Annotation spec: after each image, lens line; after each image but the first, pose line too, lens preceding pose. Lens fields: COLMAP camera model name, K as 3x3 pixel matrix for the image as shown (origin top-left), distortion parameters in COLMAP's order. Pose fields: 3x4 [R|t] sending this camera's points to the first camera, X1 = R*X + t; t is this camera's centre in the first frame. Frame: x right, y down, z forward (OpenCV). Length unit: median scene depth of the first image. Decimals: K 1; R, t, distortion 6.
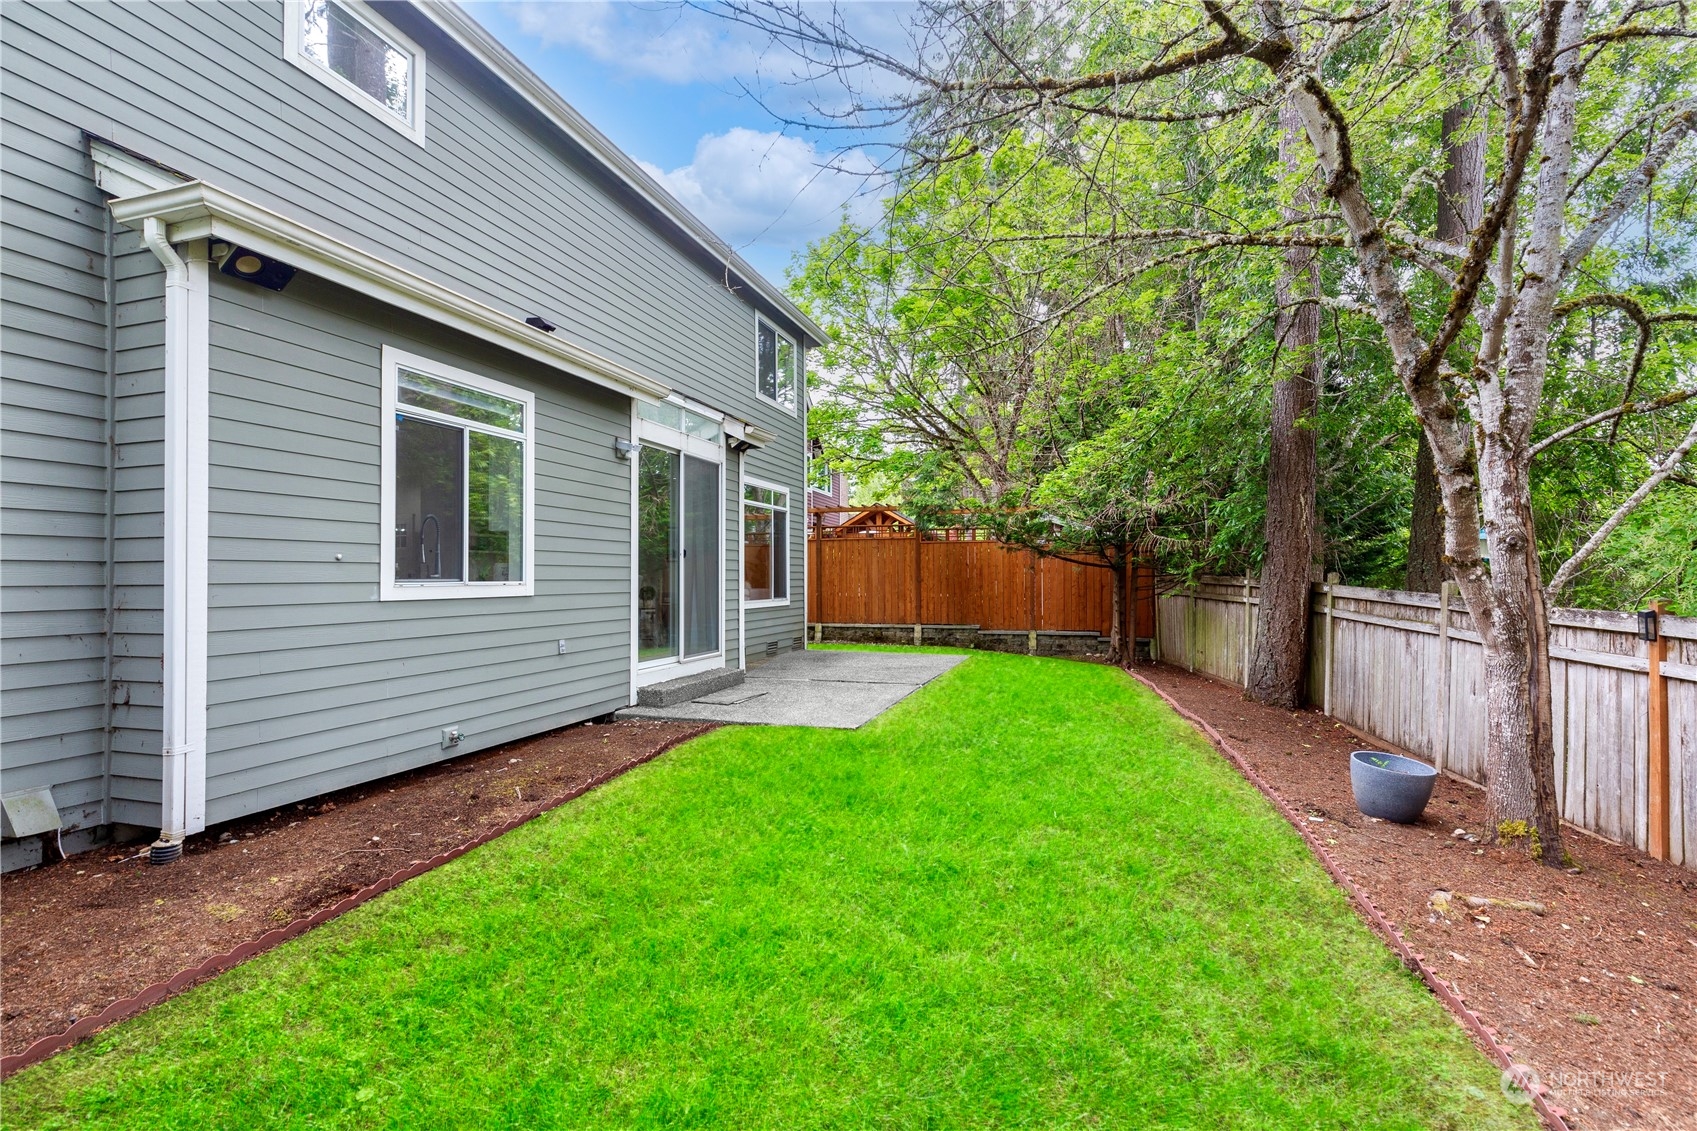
lens RADIAL K [[777.0, 0, 848.5], [0, 777.0, 565.5], [0, 0, 1]] dist [-0.000428, -0.000011]
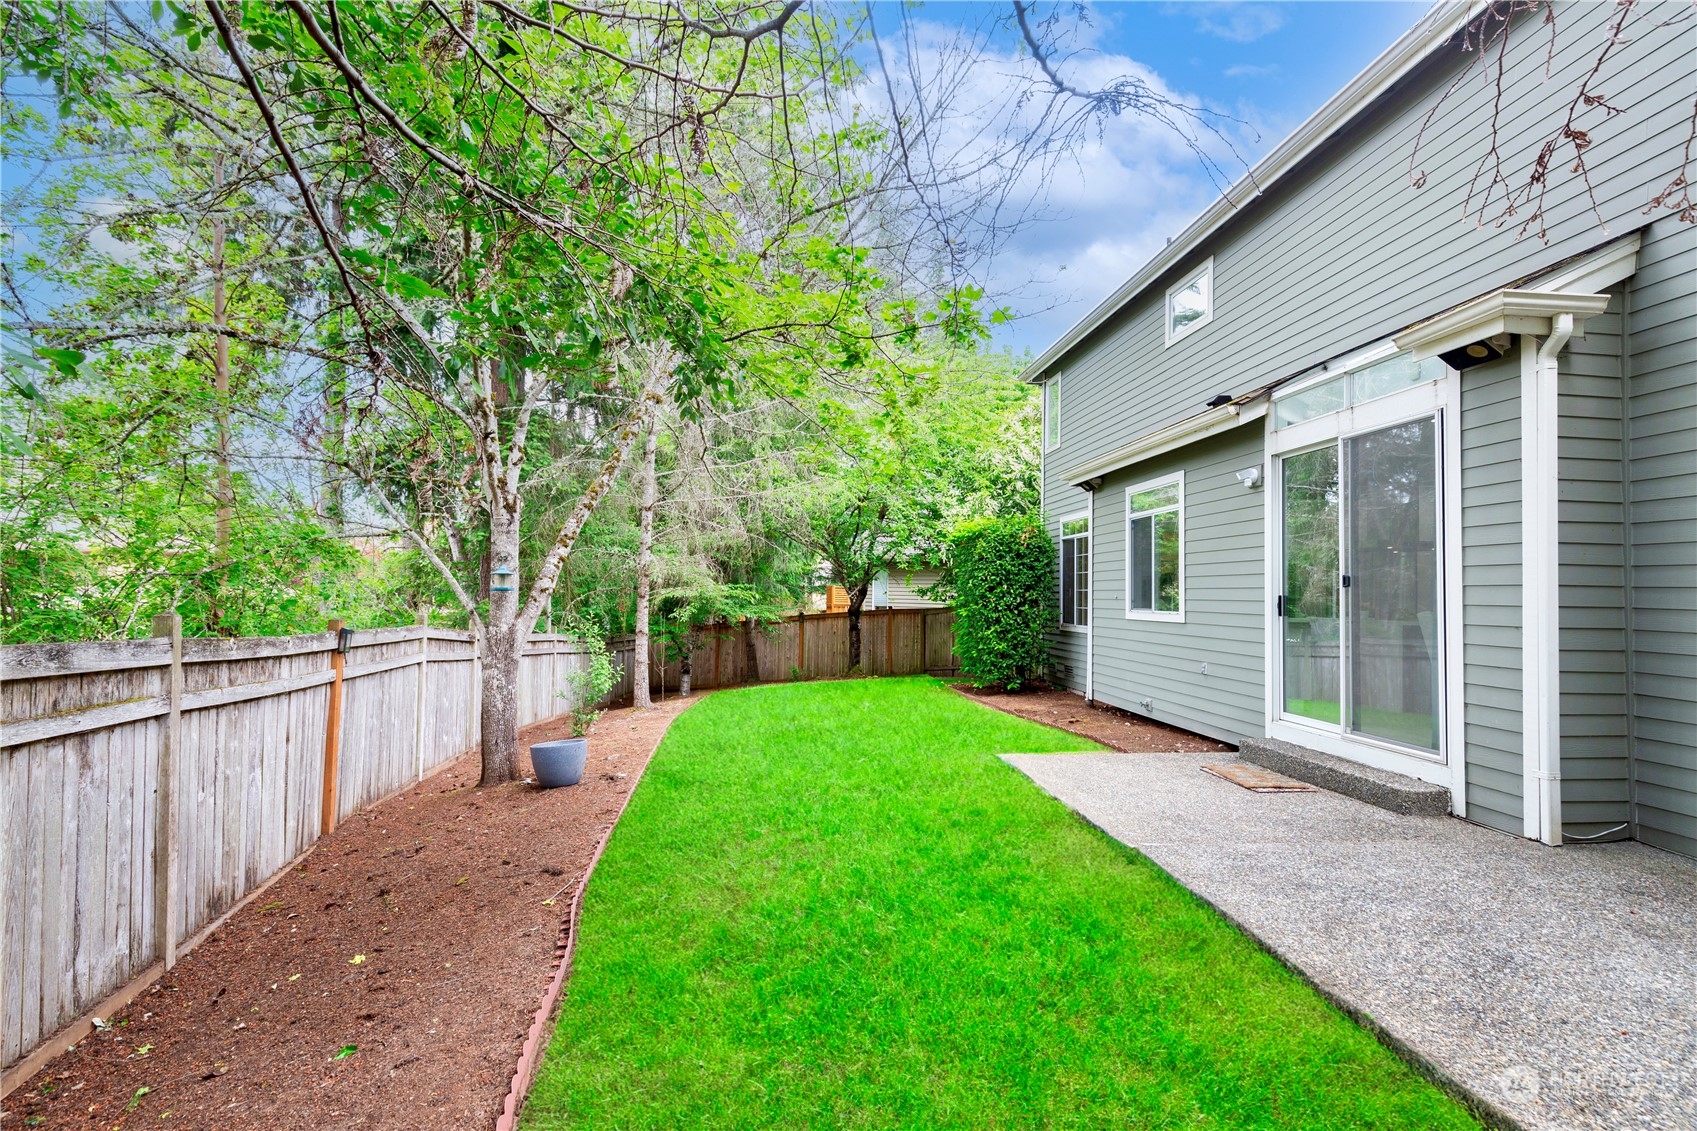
lens RADIAL K [[777.0, 0, 848.5], [0, 777.0, 565.5], [0, 0, 1]] dist [-0.000428, -0.000011]
pose [[-0.912952, -0.028449, -0.407074, 0.640663], [-0.007759, 0.998597, -0.052387, 0.014423], [0.407993, -0.044669, -0.911892, 1.932349]]
